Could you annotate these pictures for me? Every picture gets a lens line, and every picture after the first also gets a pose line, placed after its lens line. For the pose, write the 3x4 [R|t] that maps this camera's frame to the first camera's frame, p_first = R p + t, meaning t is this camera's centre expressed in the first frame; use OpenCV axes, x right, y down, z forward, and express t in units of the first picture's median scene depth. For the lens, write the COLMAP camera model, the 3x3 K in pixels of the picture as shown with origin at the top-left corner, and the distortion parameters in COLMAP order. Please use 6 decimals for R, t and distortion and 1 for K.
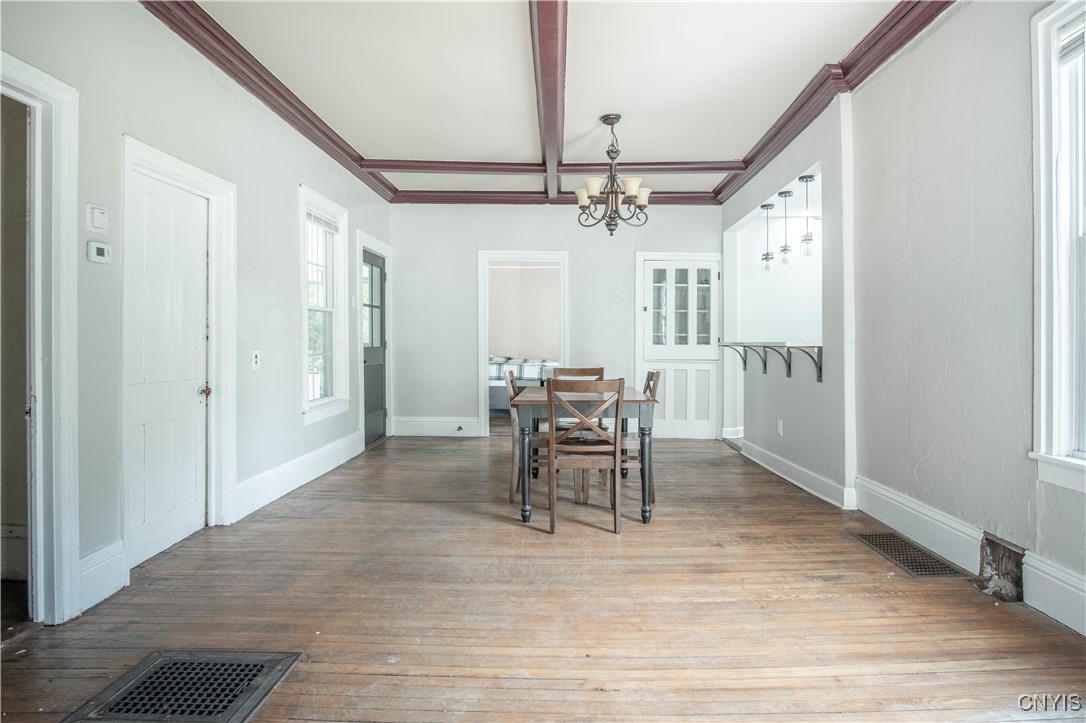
lens RADIAL K [[610.8, 0, 550.3], [0, 610.8, 344.9], [0, 0, 1]] dist [-0.026168, 0.001216]
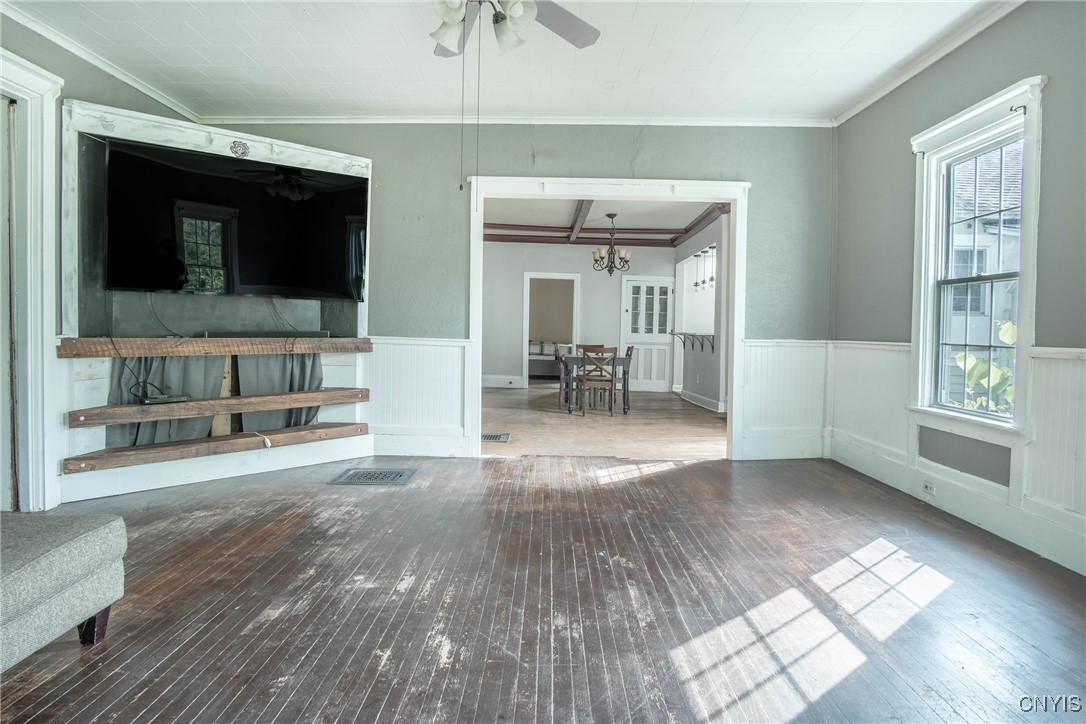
lens RADIAL K [[610.8, 0, 550.3], [0, 610.8, 345.4], [0, 0, 1]] dist [-0.026168, 0.001216]
pose [[0.999314, 0.019268, 0.031625, -0.104803], [-0.019961, 0.999564, 0.021763, 0.001919], [-0.031191, -0.022379, 0.999263, -0.662091]]
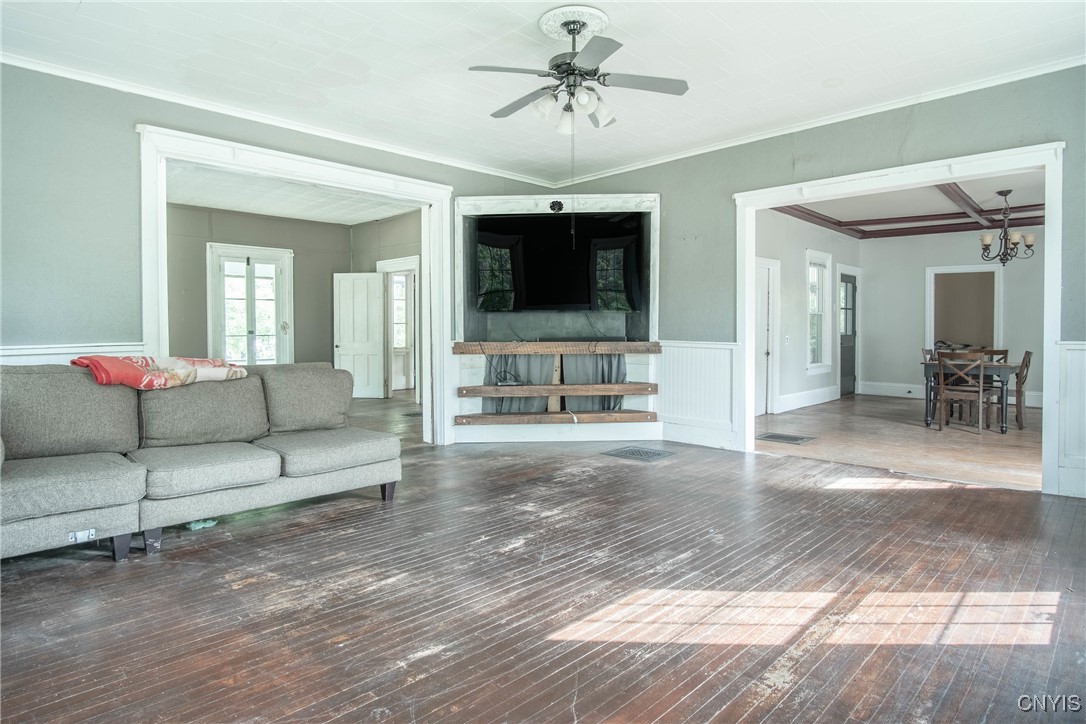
lens RADIAL K [[610.8, 0, 550.3], [0, 610.8, 345.4], [0, 0, 1]] dist [-0.026168, 0.001216]
pose [[0.737662, 0.019234, -0.674897, 0.205436], [-0.005232, 0.999727, 0.022773, -0.000867], [0.675150, -0.013268, 0.737561, -0.682300]]
